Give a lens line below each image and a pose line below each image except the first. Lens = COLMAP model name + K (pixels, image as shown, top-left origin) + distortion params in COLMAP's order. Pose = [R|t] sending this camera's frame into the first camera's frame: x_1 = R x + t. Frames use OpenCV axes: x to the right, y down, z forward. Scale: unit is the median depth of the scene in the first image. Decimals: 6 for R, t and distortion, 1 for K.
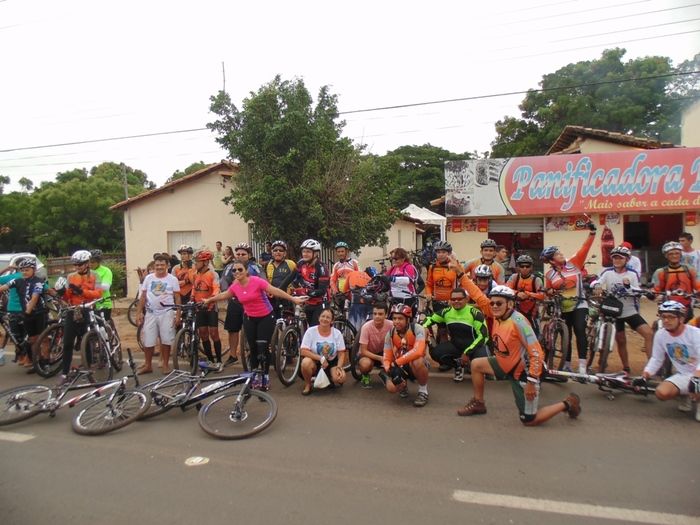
lens RADIAL K [[513.9, 0, 347.6], [0, 513.9, 260.9], [0, 0, 1]] dist [-0.027192, 0.004137]
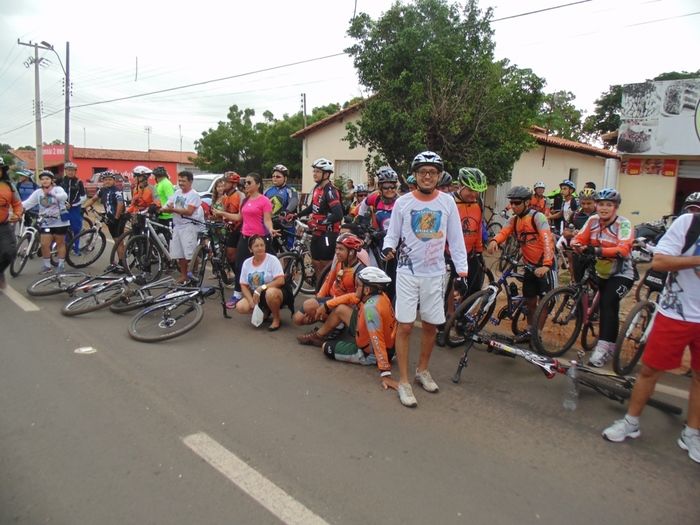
lens RADIAL K [[514.4, 0, 347.9], [0, 514.4, 261.8], [0, 0, 1]] dist [-0.028394, 0.003392]
pose [[0.886518, 0.127909, -0.444663, 0.214693], [-0.073463, 0.987750, 0.137668, 0.001491], [0.456825, -0.089378, 0.885055, 0.090201]]
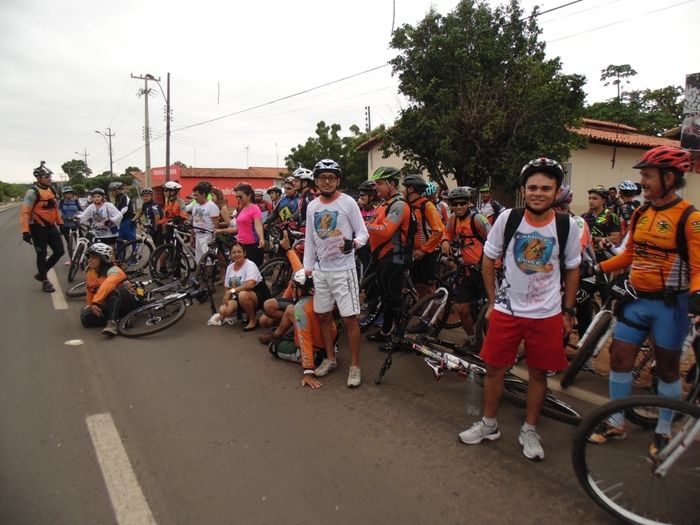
lens RADIAL K [[513.9, 0, 347.6], [0, 513.9, 260.9], [0, 0, 1]] dist [-0.027192, 0.004137]
pose [[0.778792, 0.114151, -0.616809, 0.315683], [-0.045687, 0.991013, 0.125719, -0.001191], [0.625617, -0.069729, 0.777008, 0.139861]]
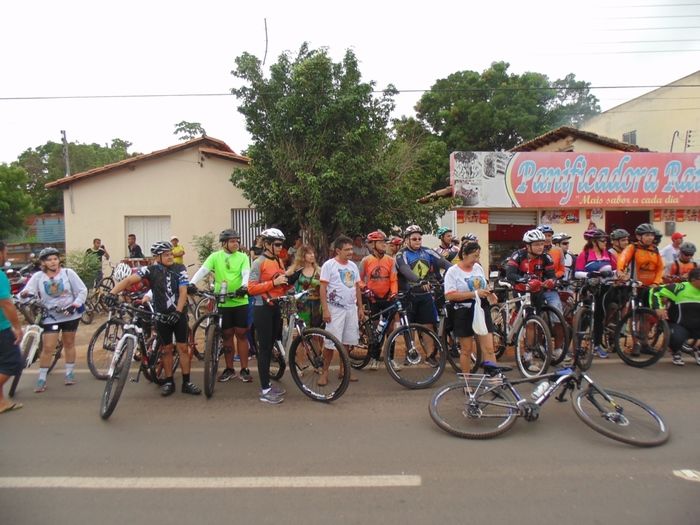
lens RADIAL K [[513.9, 0, 350.0], [0, 513.9, 262.5], [0, 0, 1]] dist [-0.027153, 0.004608]
pose [[0.952362, -0.002377, 0.304959, -0.338213], [-0.001111, 0.999936, 0.011264, 0.011364], [-0.304966, -0.011066, 0.952299, 0.121217]]
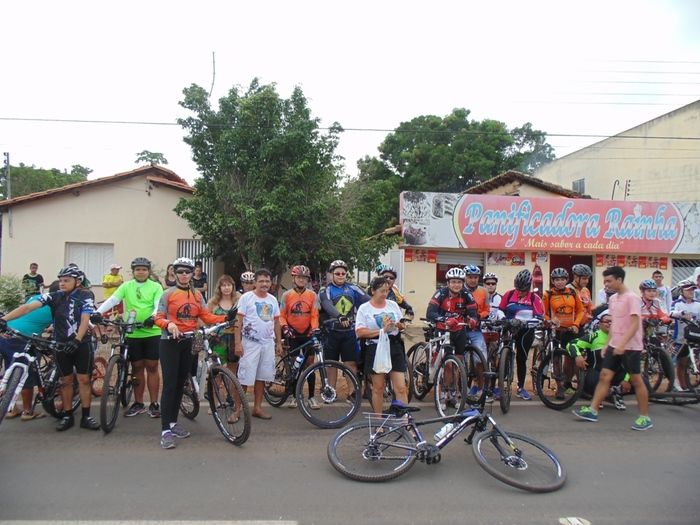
lens RADIAL K [[514.4, 0, 347.9], [0, 514.4, 261.8], [0, 0, 1]] dist [-0.028394, 0.003392]
pose [[0.931533, 0.052371, 0.359867, -0.296493], [-0.031971, 0.997538, -0.062414, 0.012835], [-0.362249, 0.046635, 0.930914, 0.113362]]
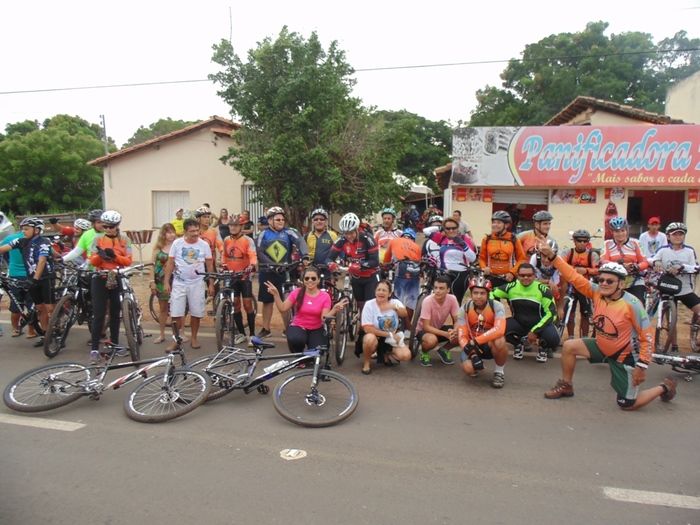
lens RADIAL K [[513.9, 0, 350.0], [0, 513.9, 262.5], [0, 0, 1]] dist [-0.027153, 0.004608]
pose [[0.996334, 0.022109, 0.082637, -0.086756], [-0.027806, 0.997268, 0.068438, -0.001015], [-0.080898, -0.070485, 0.994227, 0.041485]]
